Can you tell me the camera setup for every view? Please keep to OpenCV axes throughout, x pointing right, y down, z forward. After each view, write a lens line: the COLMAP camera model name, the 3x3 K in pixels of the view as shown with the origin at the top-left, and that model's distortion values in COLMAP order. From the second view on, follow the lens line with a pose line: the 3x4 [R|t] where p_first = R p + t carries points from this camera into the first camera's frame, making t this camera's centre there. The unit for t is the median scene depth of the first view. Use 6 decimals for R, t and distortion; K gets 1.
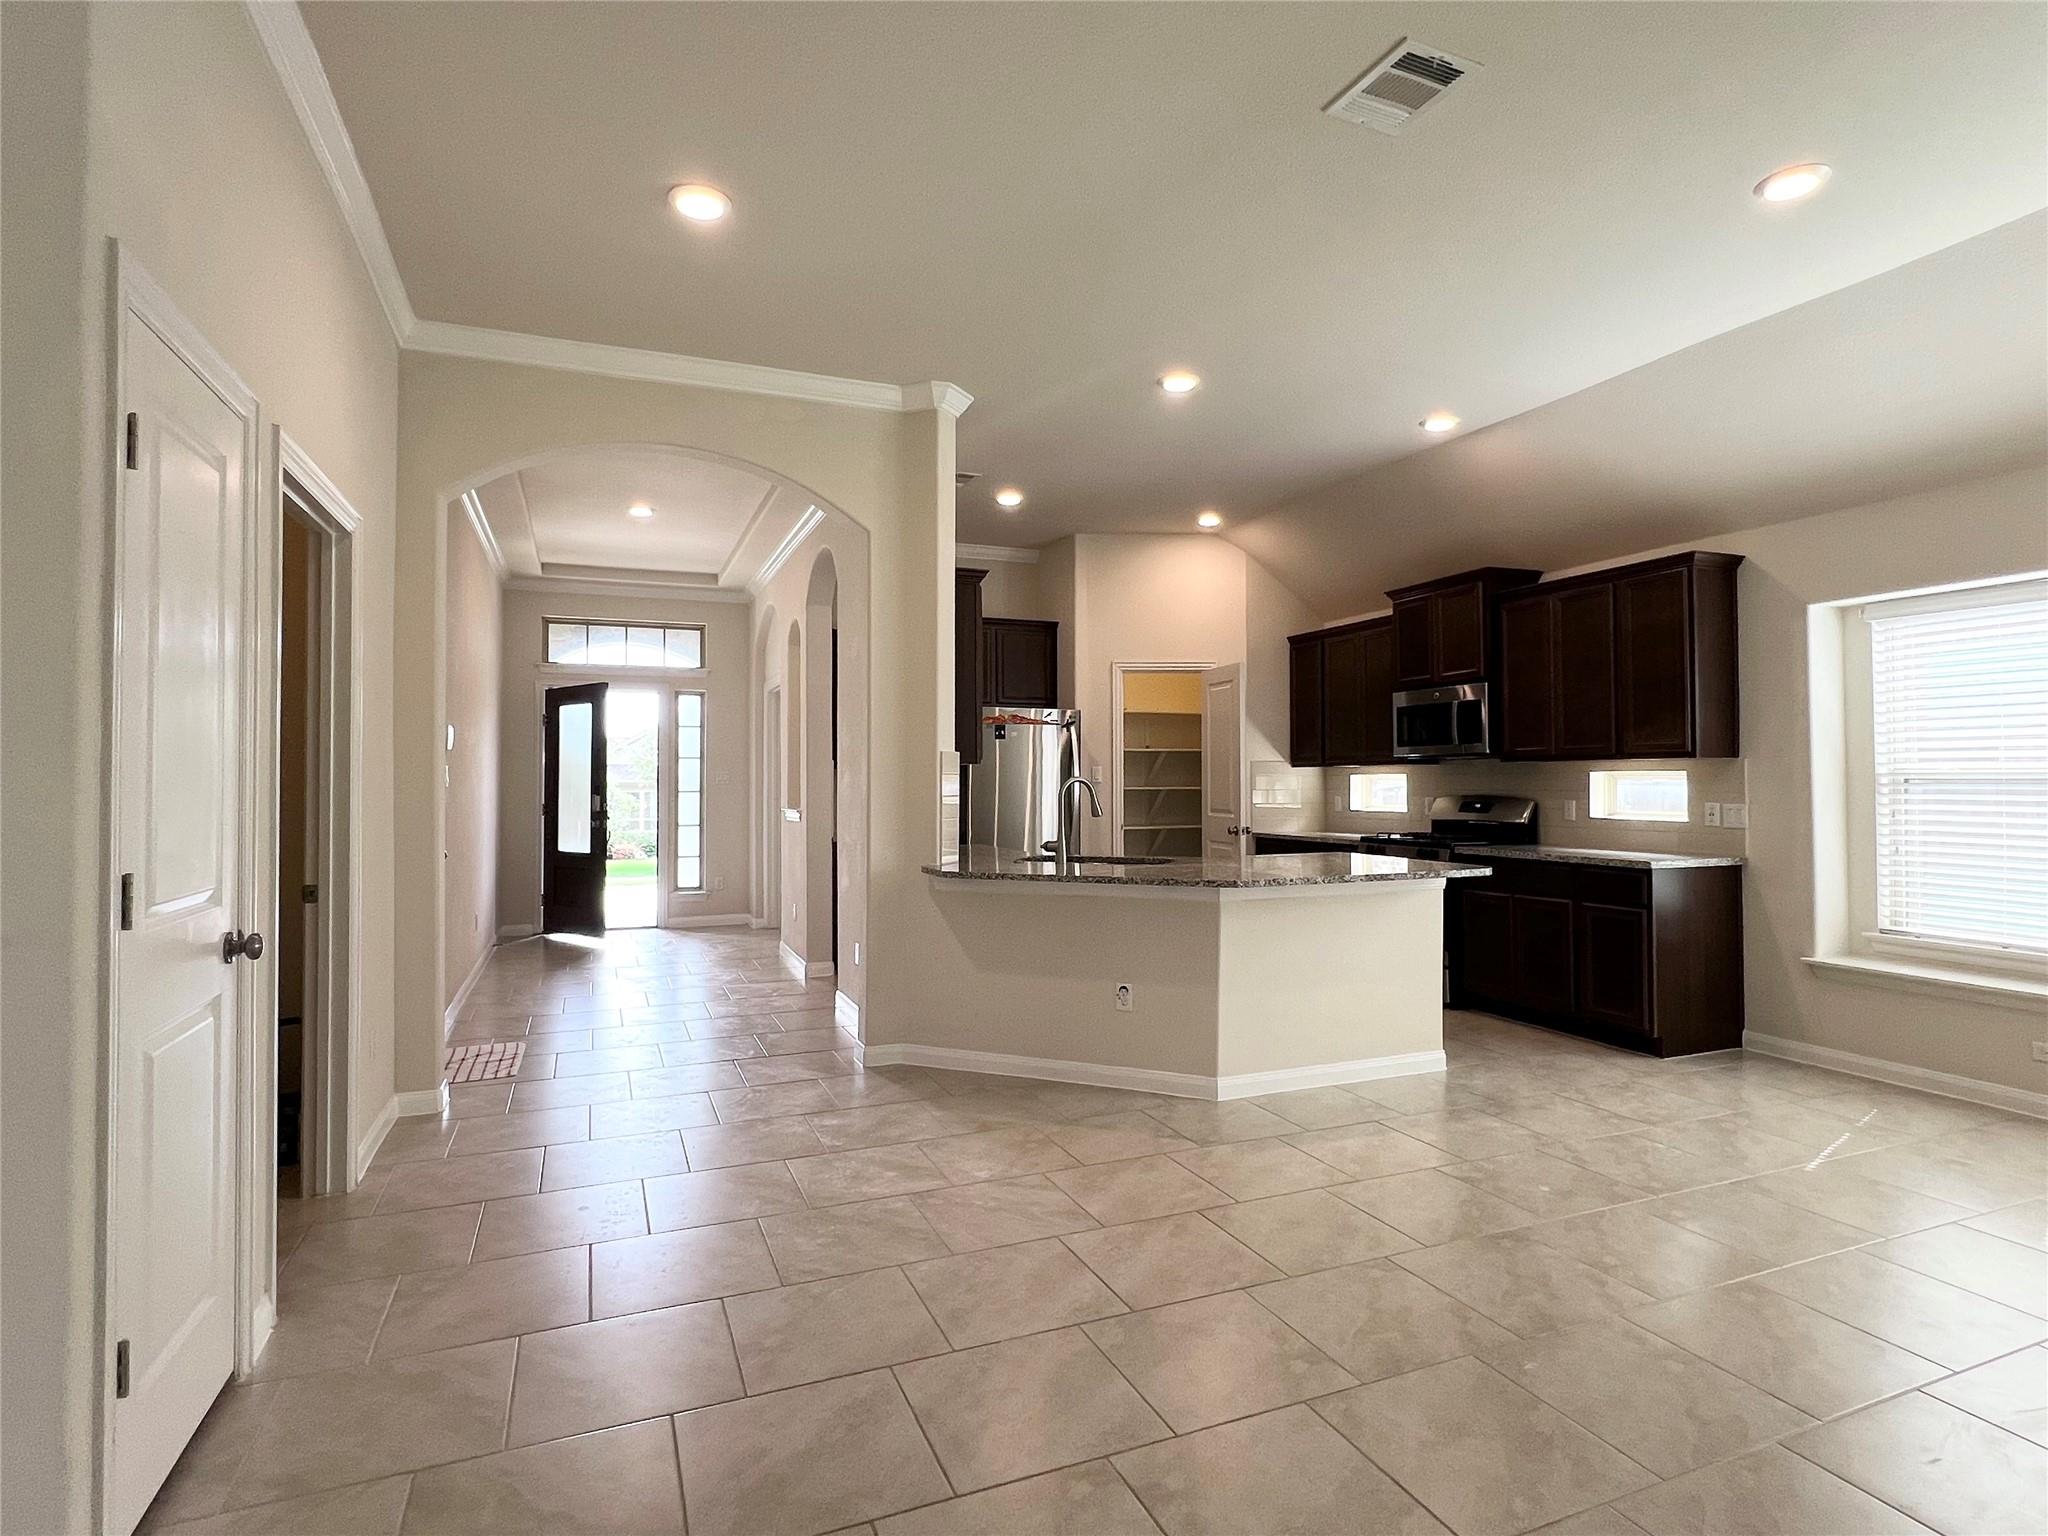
lens RADIAL K [[1050.7, 0, 1019.6], [0, 1050.7, 764.0], [0, 0, 1]] dist [-0.004372, 0.002273]
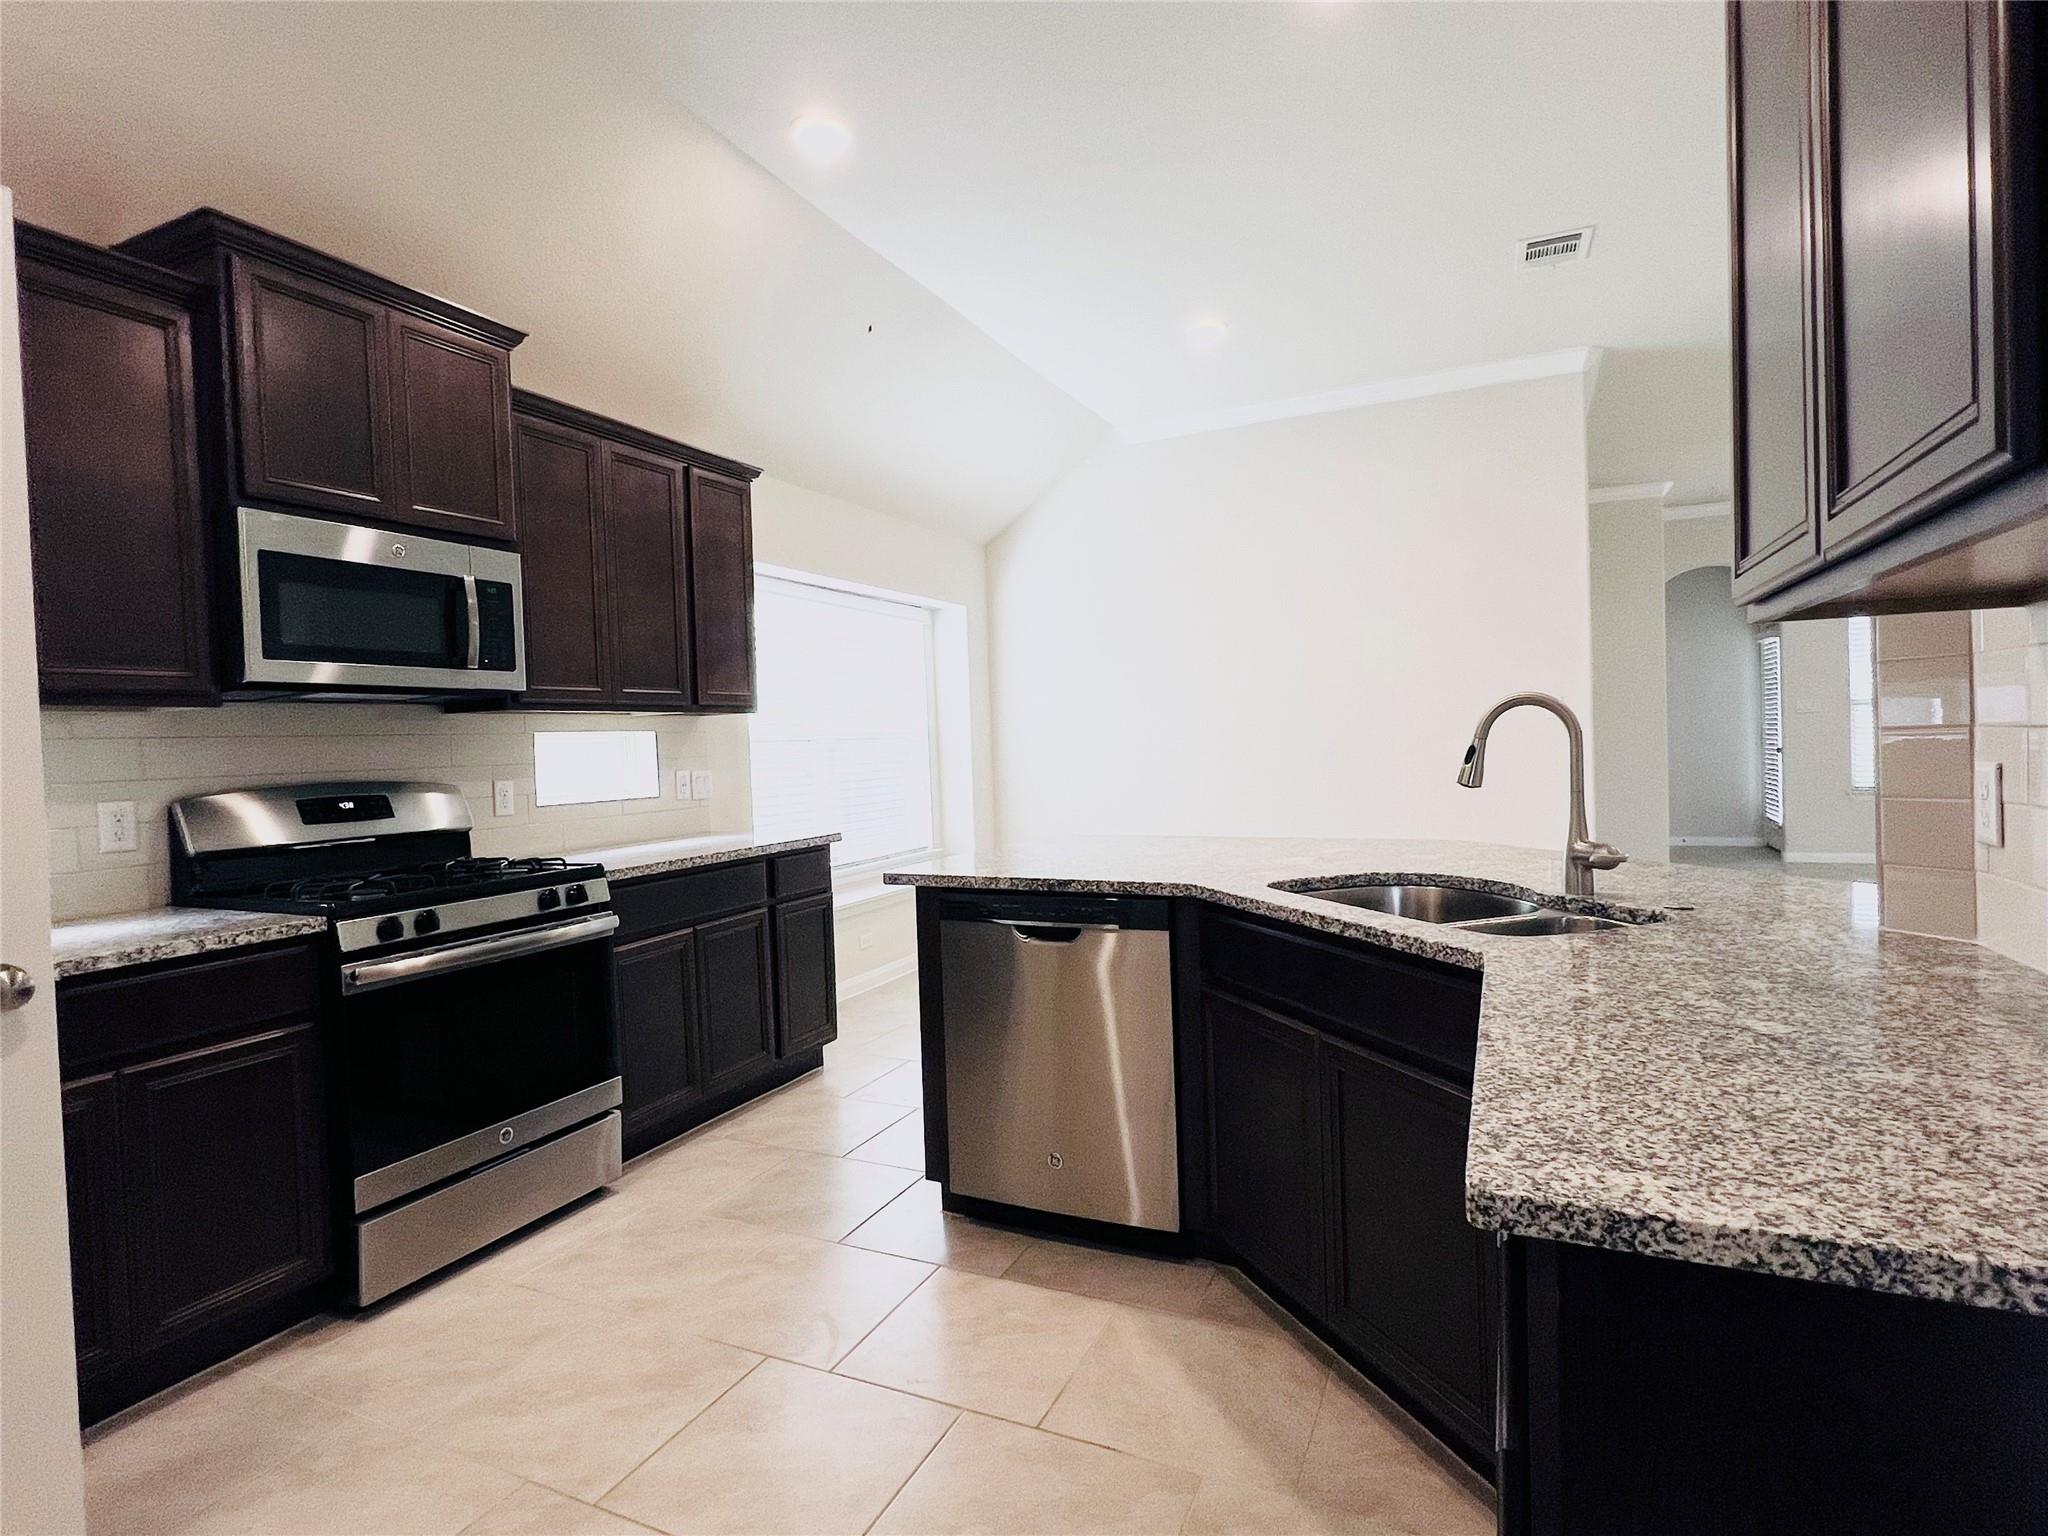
lens RADIAL K [[1050.7, 0, 1015.6], [0, 1050.7, 766.3], [0, 0, 1]] dist [-0.004372, 0.002273]
pose [[-0.673816, 0.007854, 0.738857, -0.121562], [0.024723, 0.999623, 0.011920, 0.032731], [-0.738485, 0.026299, -0.673756, 1.455691]]
